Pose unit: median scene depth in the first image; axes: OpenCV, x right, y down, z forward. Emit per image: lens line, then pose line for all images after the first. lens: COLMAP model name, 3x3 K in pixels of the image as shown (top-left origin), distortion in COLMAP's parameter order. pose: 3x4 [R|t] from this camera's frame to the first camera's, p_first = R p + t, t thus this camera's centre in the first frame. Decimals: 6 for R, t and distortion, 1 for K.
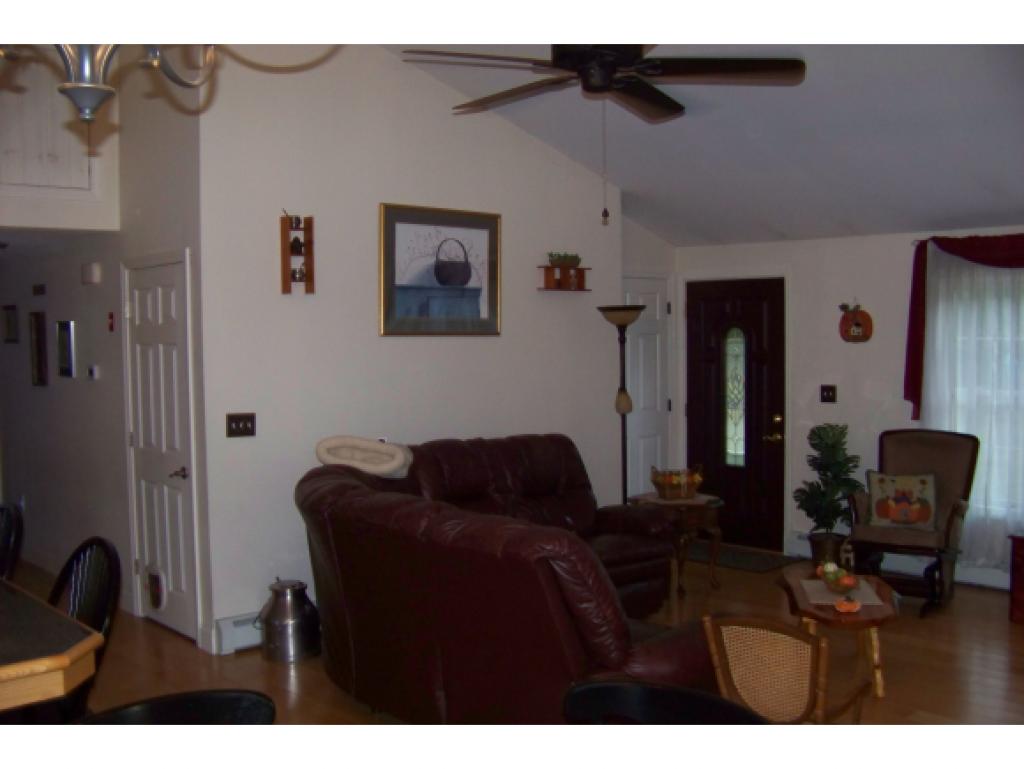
lens RADIAL K [[1098.0, 0, 517.9], [0, 1098.0, 400.2], [0, 0, 1]] dist [-0.255916, 0.363922]
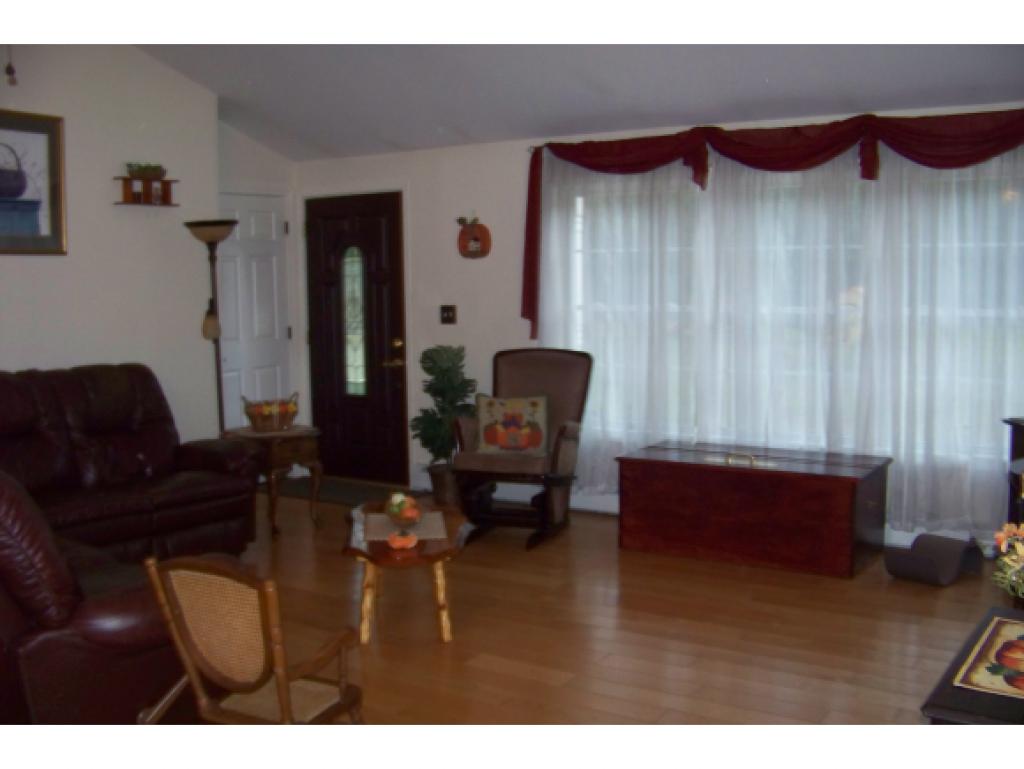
lens RADIAL K [[1098.0, 0, 517.9], [0, 1098.0, 400.2], [0, 0, 1]] dist [-0.255916, 0.363922]
pose [[0.969044, -0.033213, 0.244643, 0.125291], [0.020469, 0.998307, 0.054452, 0.019712], [-0.246037, -0.047759, 0.968083, 0.073199]]
